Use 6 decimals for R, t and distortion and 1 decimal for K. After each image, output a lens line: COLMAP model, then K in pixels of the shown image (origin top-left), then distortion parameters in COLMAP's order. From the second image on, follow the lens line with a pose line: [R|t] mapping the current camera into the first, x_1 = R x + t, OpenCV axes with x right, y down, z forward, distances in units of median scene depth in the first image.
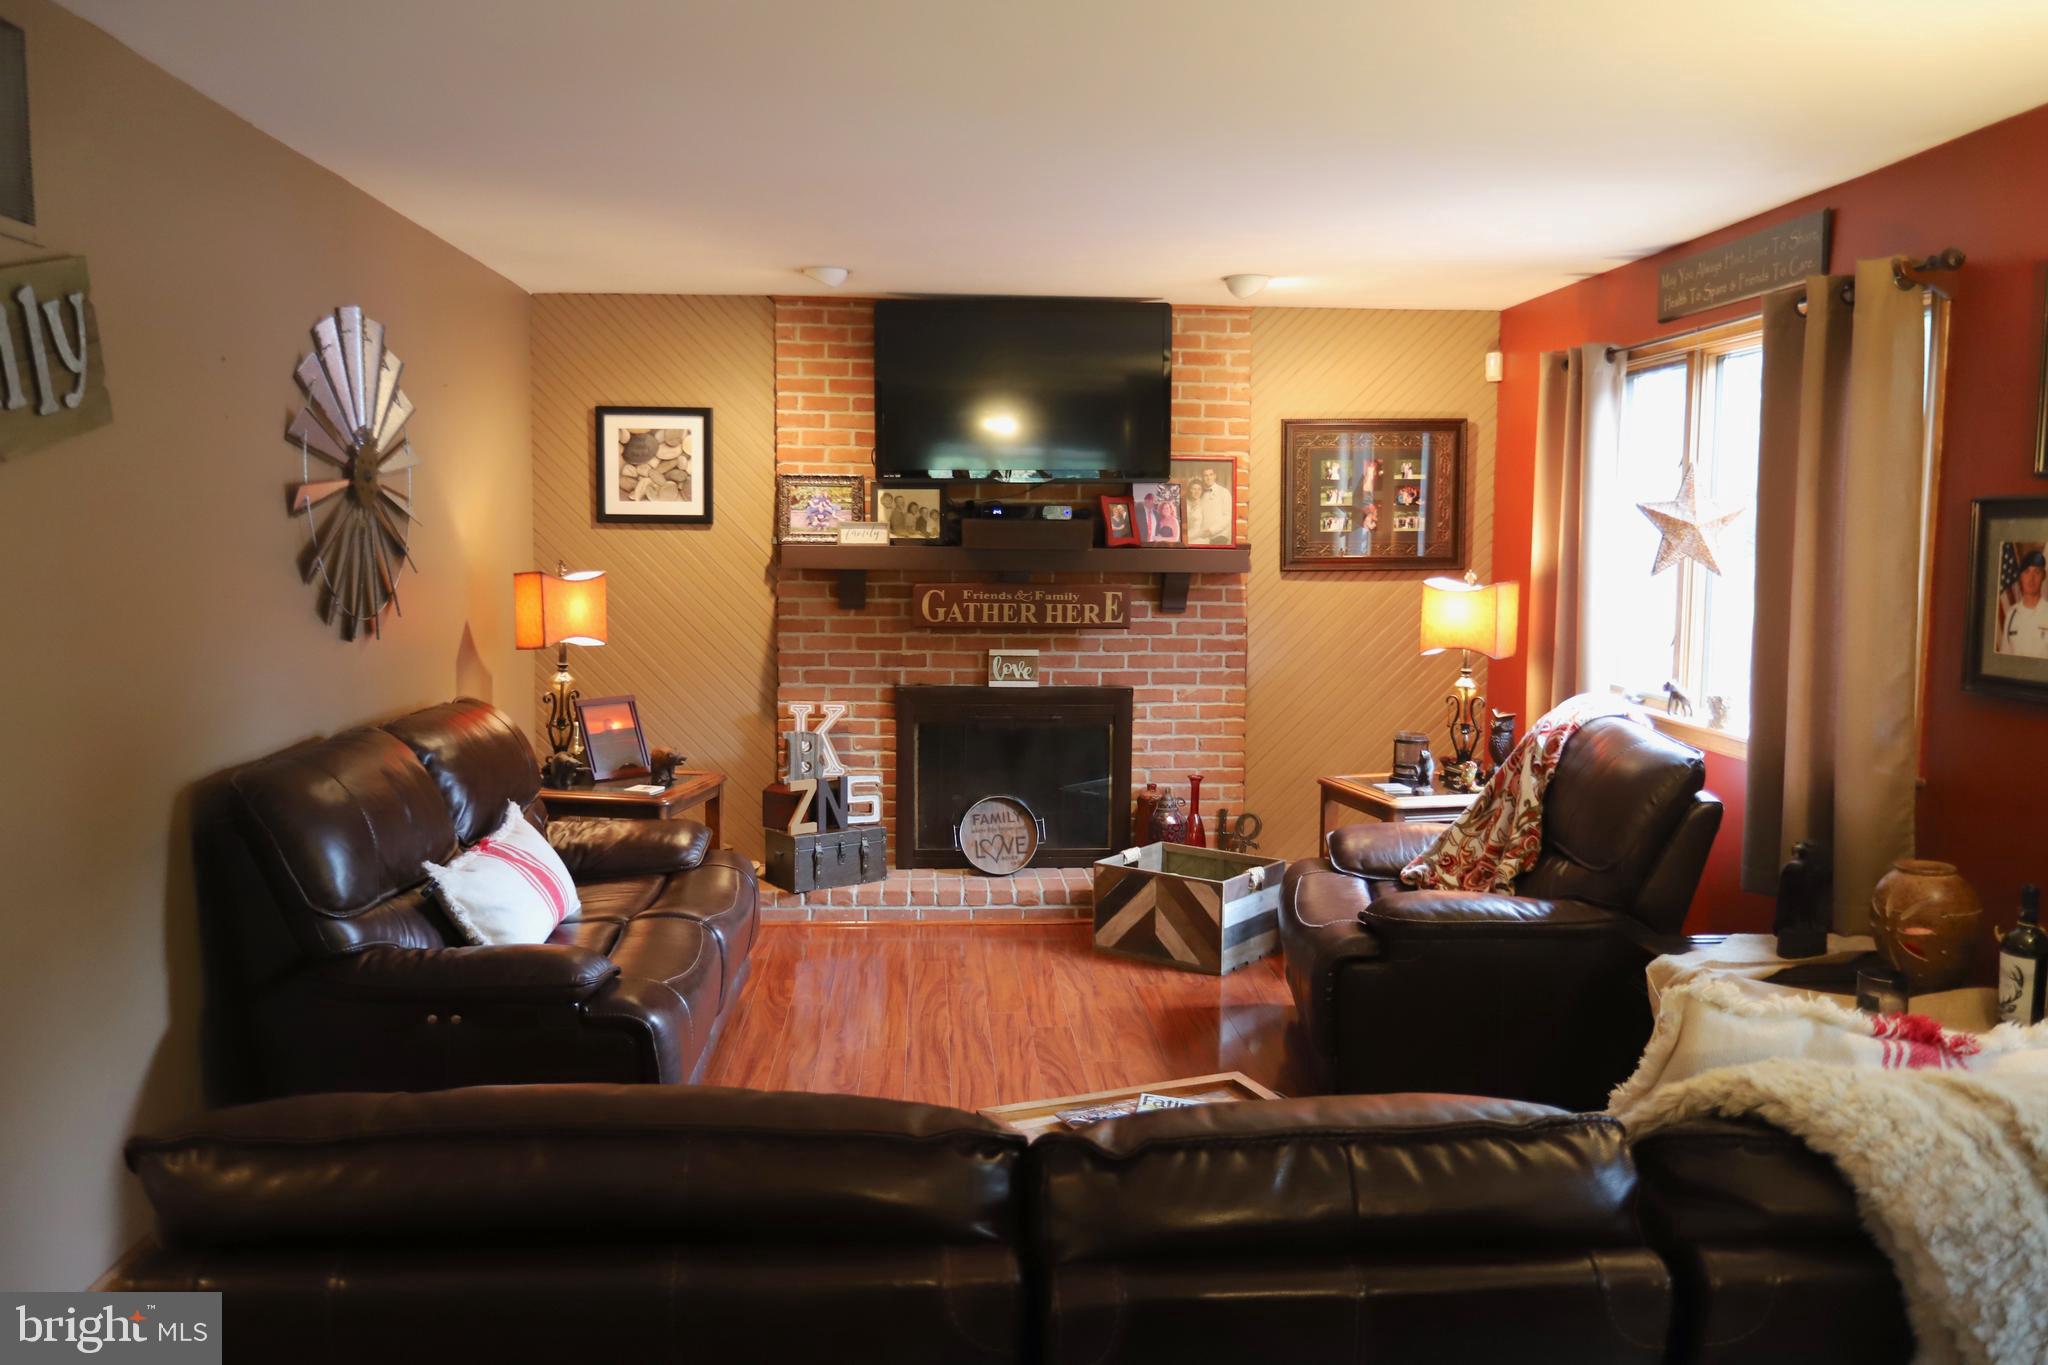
lens RADIAL K [[1528.2, 0, 1003.2], [0, 1528.2, 637.5], [0, 0, 1]] dist [-0.025539, 0.015372]
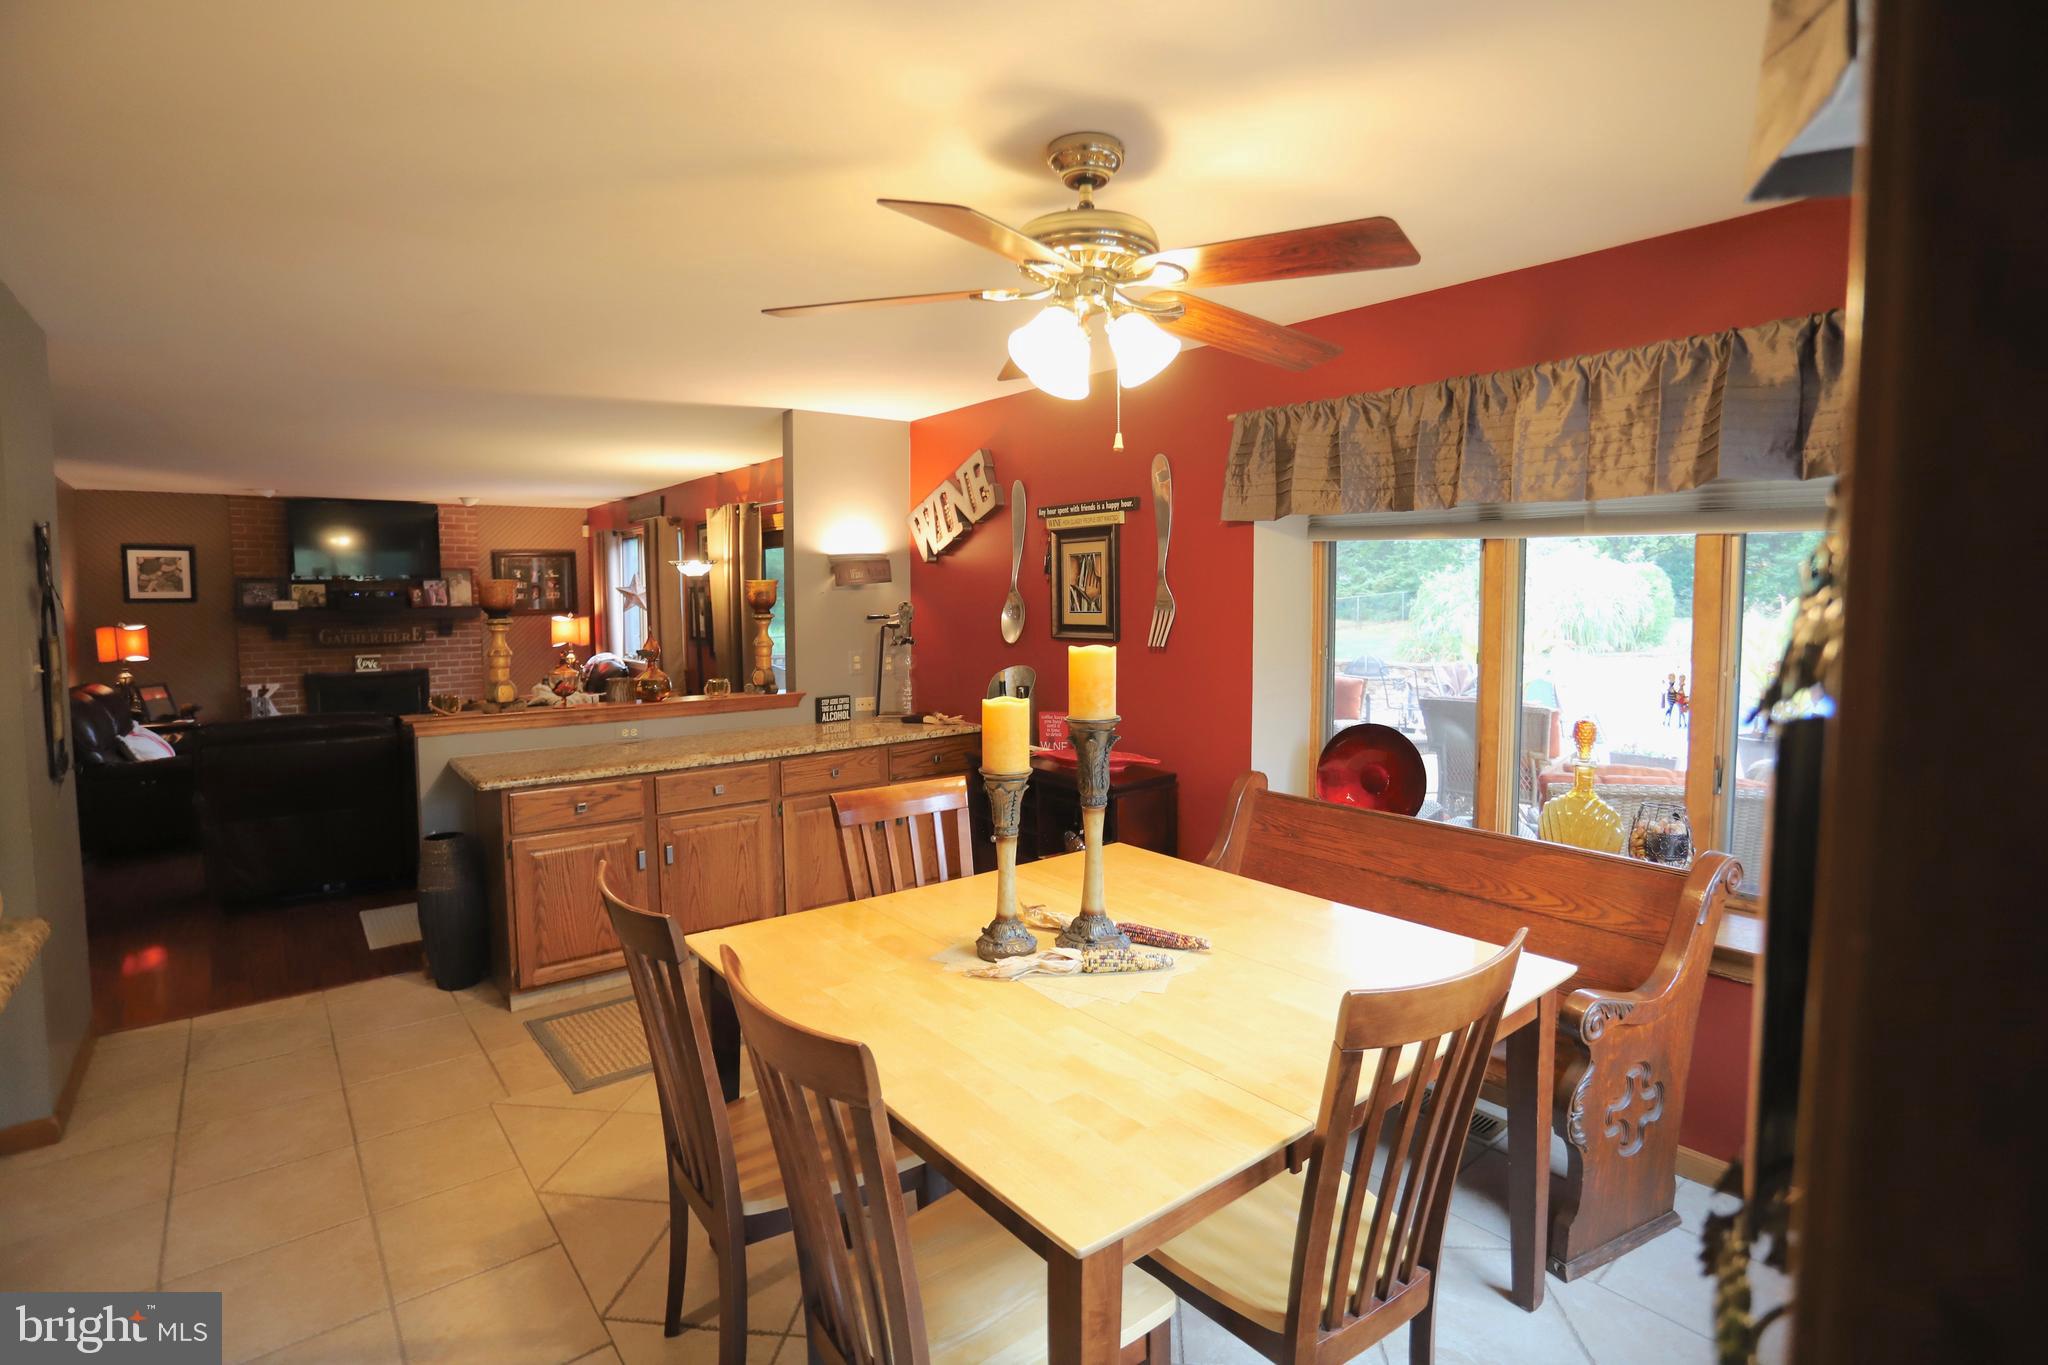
lens RADIAL K [[1001.7, 0, 1046.0], [0, 1001.7, 664.2], [0, 0, 1]] dist [-0.049356, 0.006024]
pose [[0.805387, -0.056170, 0.590082, -0.040781], [0.058037, 0.998189, 0.015804, 0.057411], [-0.589901, 0.021518, 0.807189, -0.758118]]
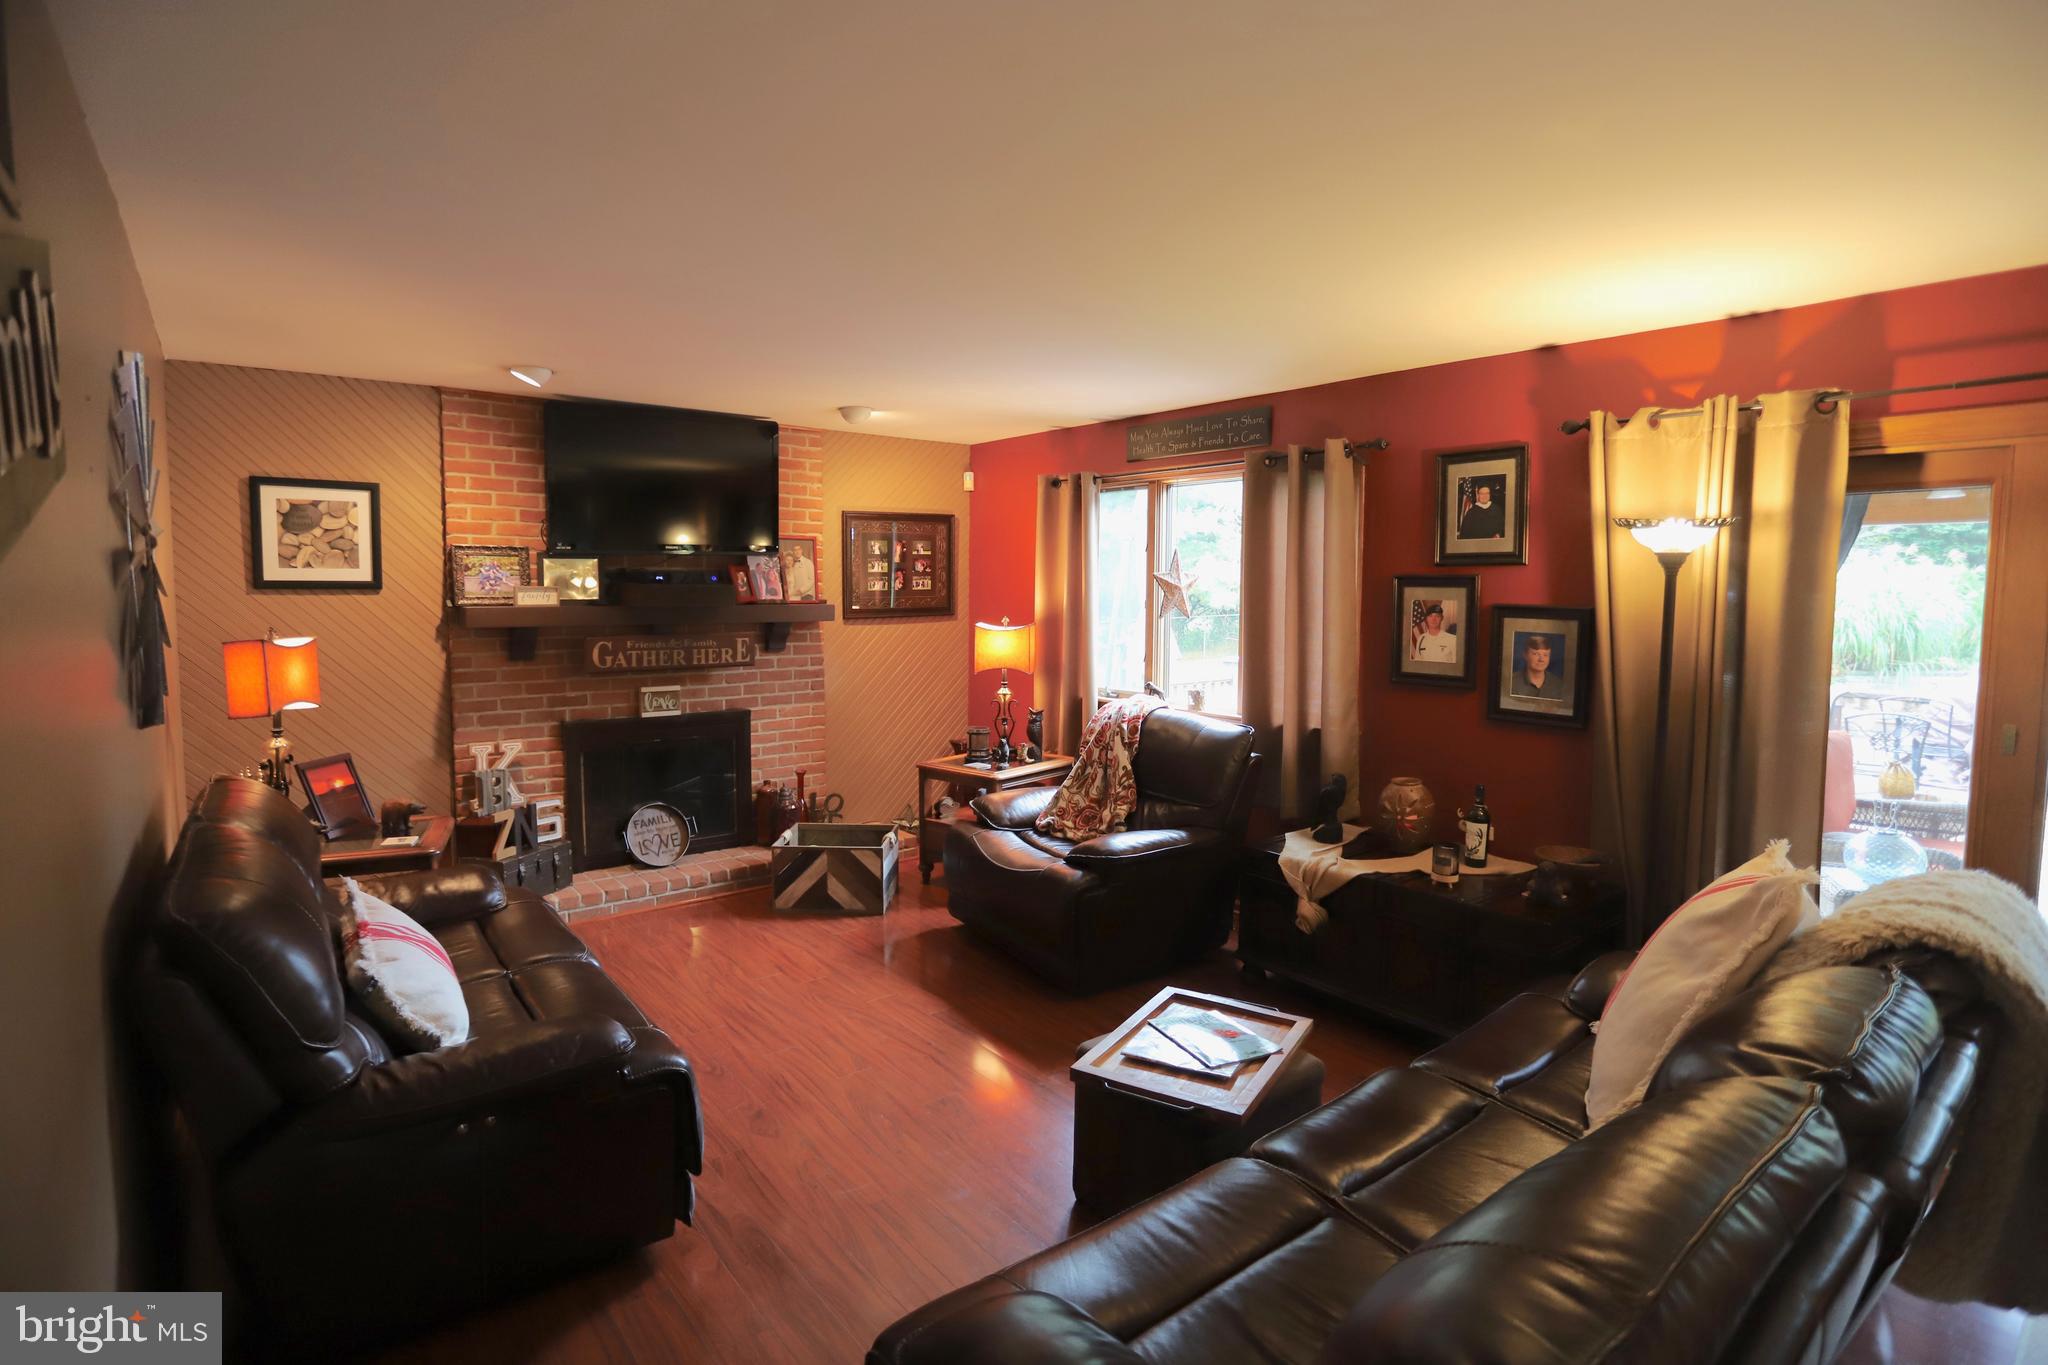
lens RADIAL K [[1001.7, 0, 993.3], [0, 1001.7, 646.5], [0, 0, 1]] dist [-0.049356, 0.006024]
pose [[0.814391, -0.040469, 0.578904, -0.246990], [0.042344, 0.999050, 0.010271, -0.022004], [-0.578770, 0.016149, 0.815331, 0.171883]]
